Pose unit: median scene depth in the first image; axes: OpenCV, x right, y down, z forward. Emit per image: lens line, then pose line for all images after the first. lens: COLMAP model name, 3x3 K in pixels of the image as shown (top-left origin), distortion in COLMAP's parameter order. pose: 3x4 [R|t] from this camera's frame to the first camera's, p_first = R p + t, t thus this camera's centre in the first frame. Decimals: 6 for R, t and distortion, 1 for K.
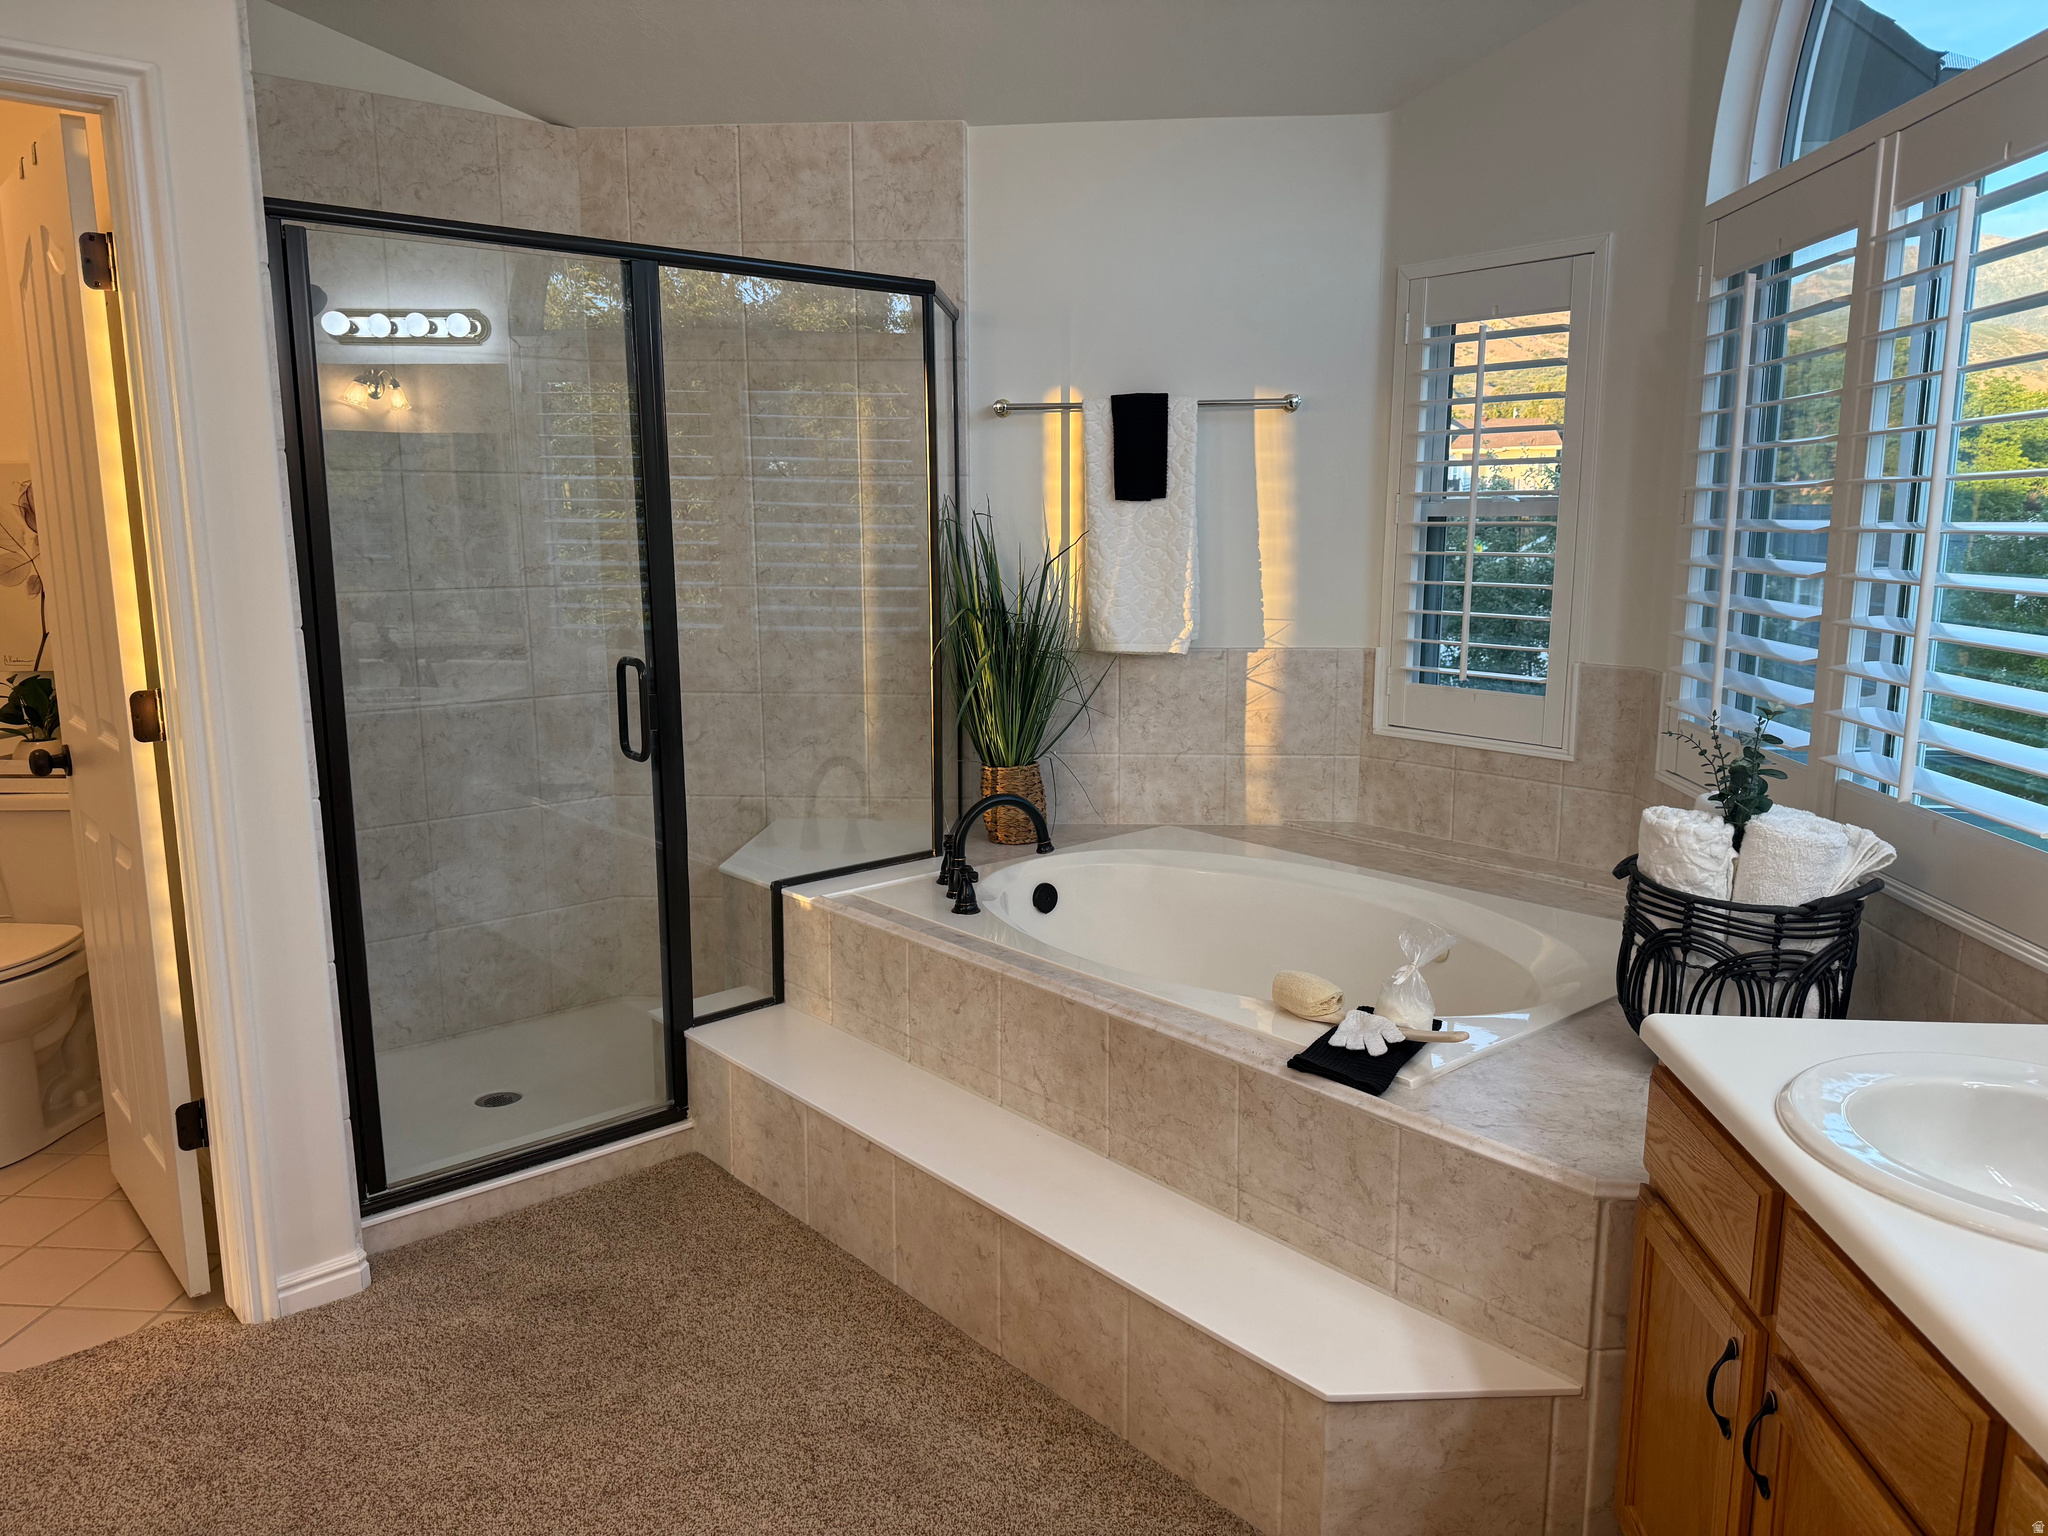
lens RADIAL K [[1450.6, 0, 1024.1], [0, 1450.6, 758.1], [0, 0, 1]] dist [0.163756, -0.243005]
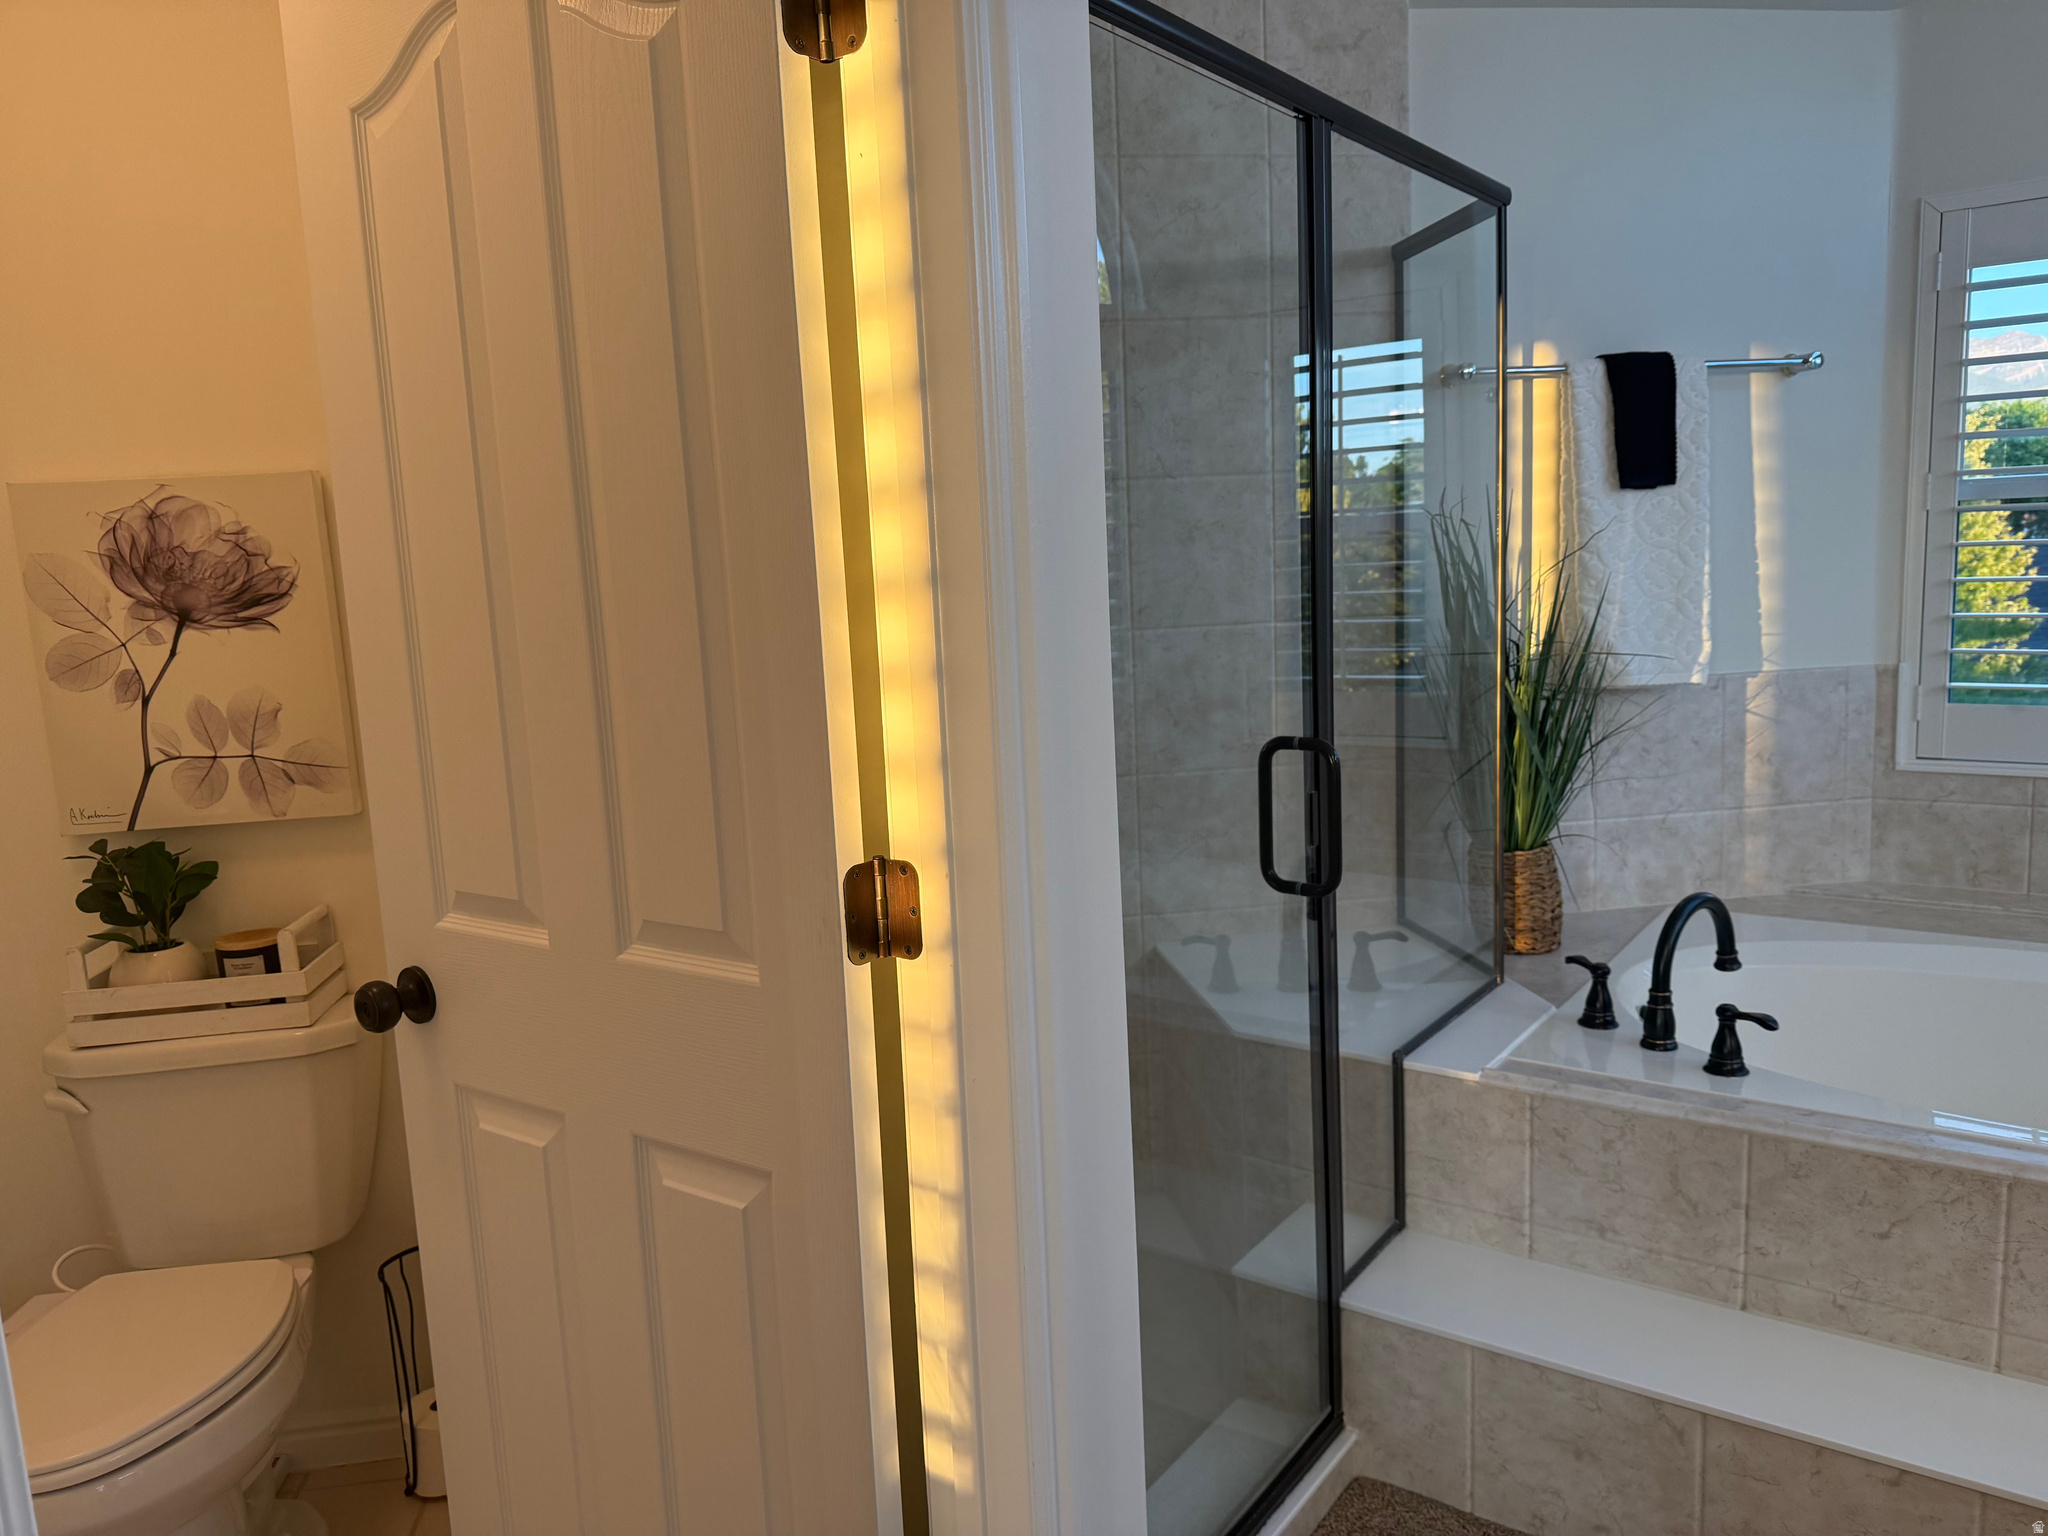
lens RADIAL K [[1450.3, 0, 1024.0], [0, 1450.3, 768.0], [0, 0, 1]] dist [0.066850, -0.093119]
pose [[0.972462, -0.072642, 0.221453, -0.494417], [0.078706, 0.996723, -0.018671, -0.048899], [-0.219371, 0.035587, 0.974992, 0.383946]]
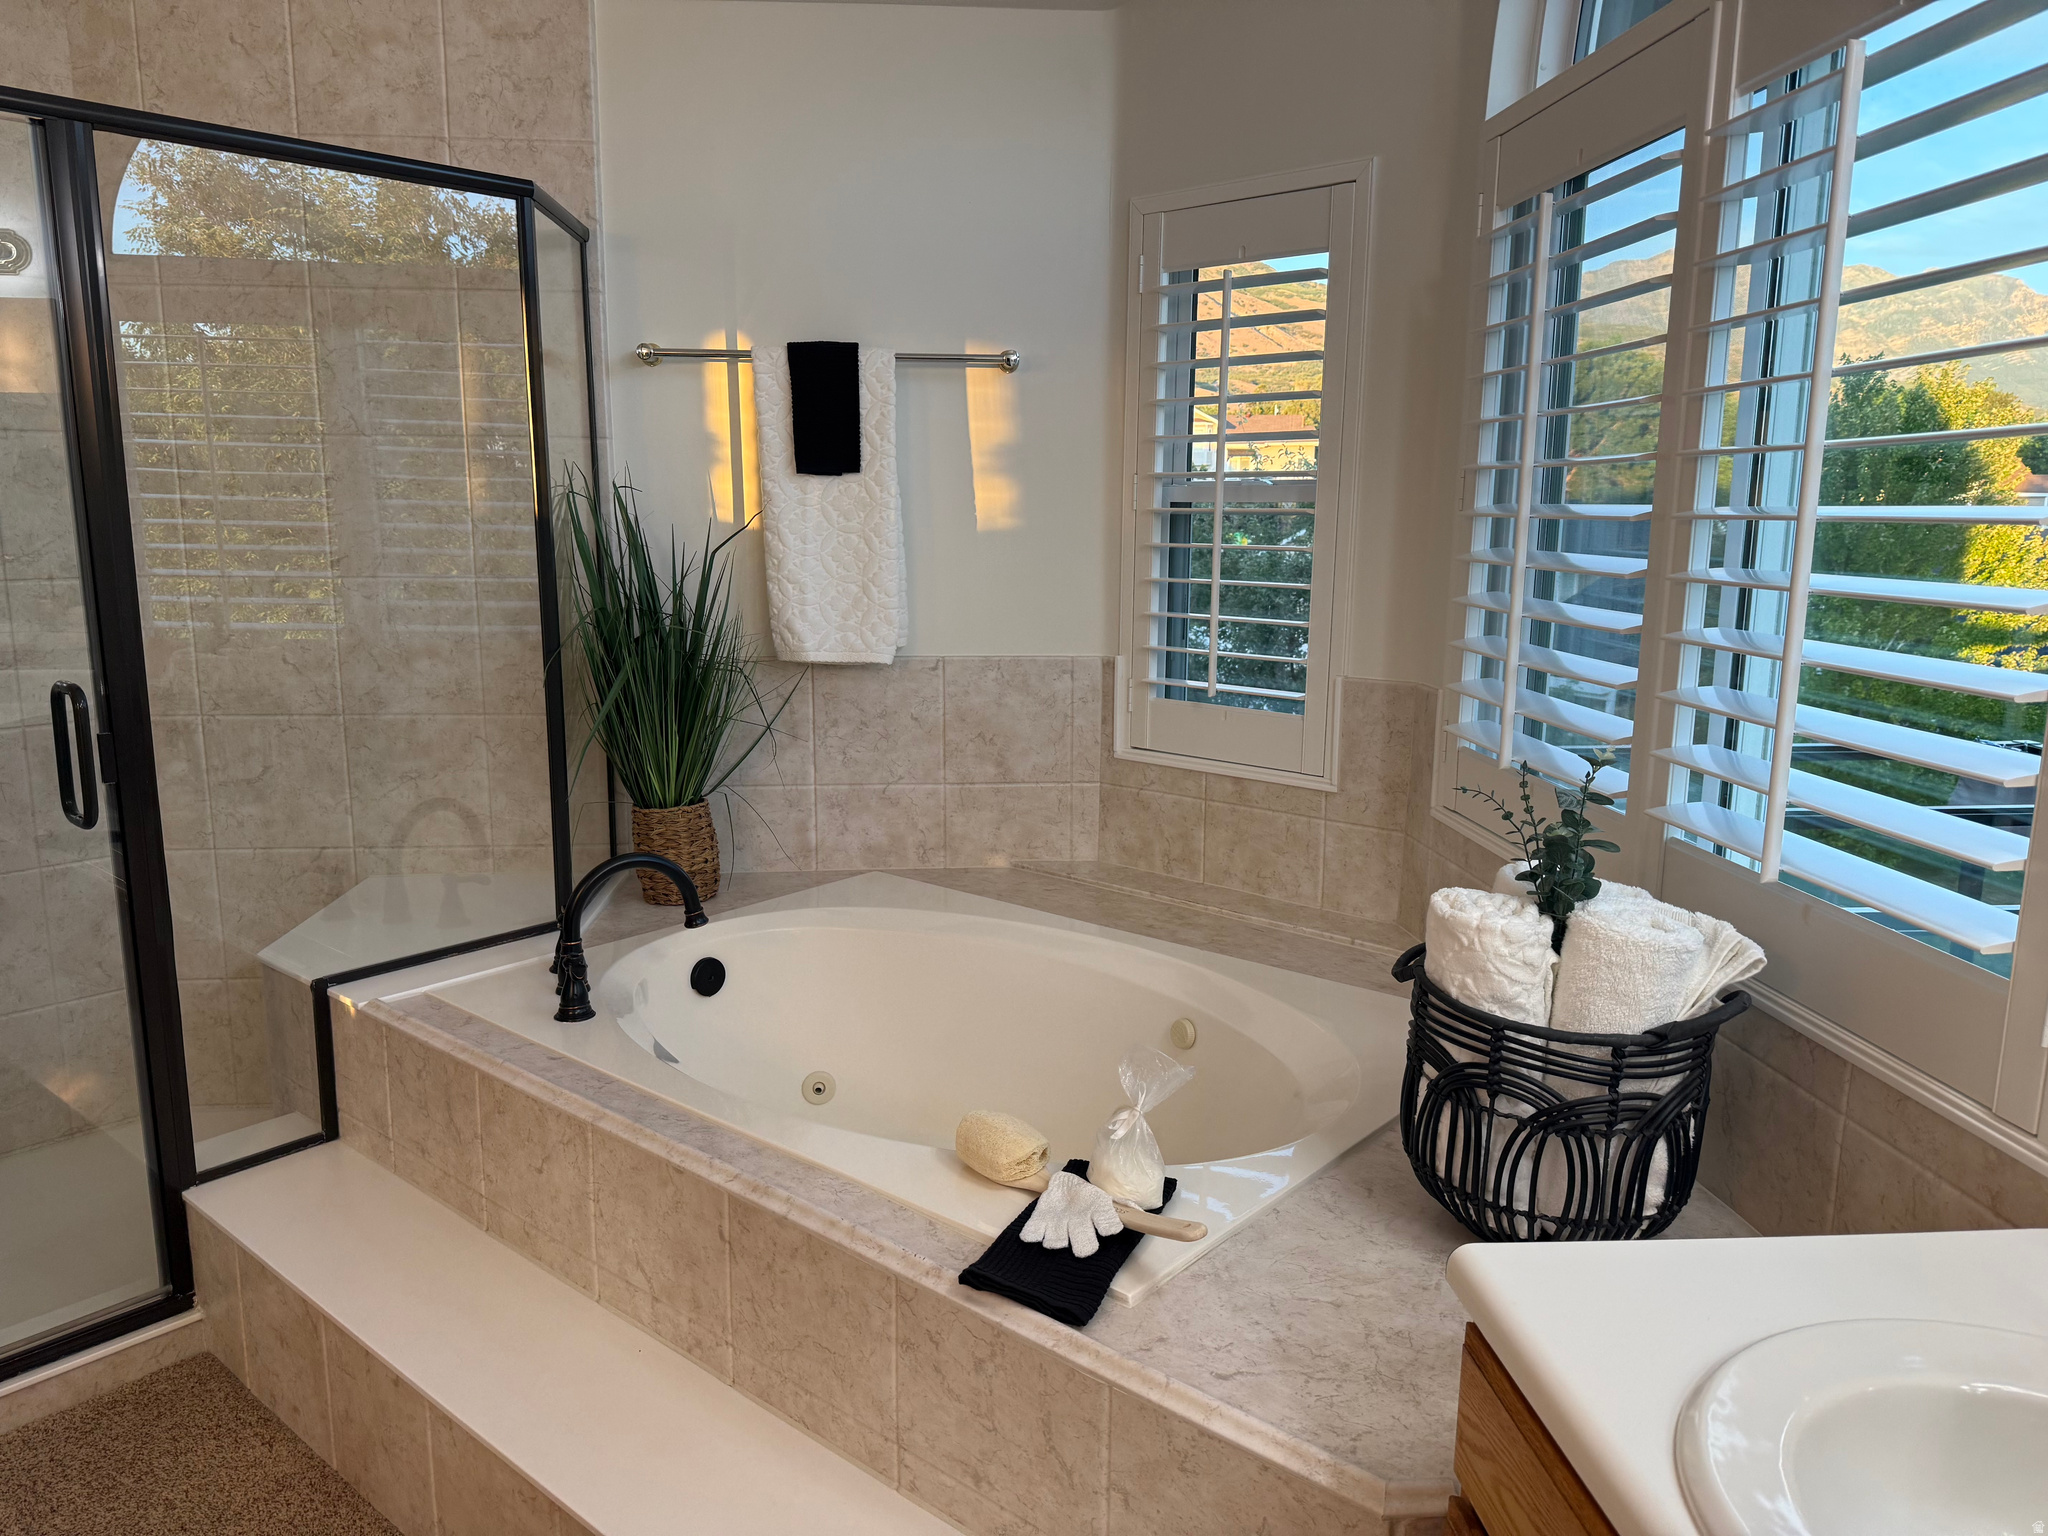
lens RADIAL K [[1429.1, 0, 1024.0], [0, 1429.1, 768.0], [0, 0, 1]] dist [0.135421, -0.225924]
pose [[0.989273, -0.017467, 0.145033, 0.080437], [0.015246, 0.999749, 0.016415, -0.030077], [-0.145284, -0.014028, 0.989291, 0.226355]]
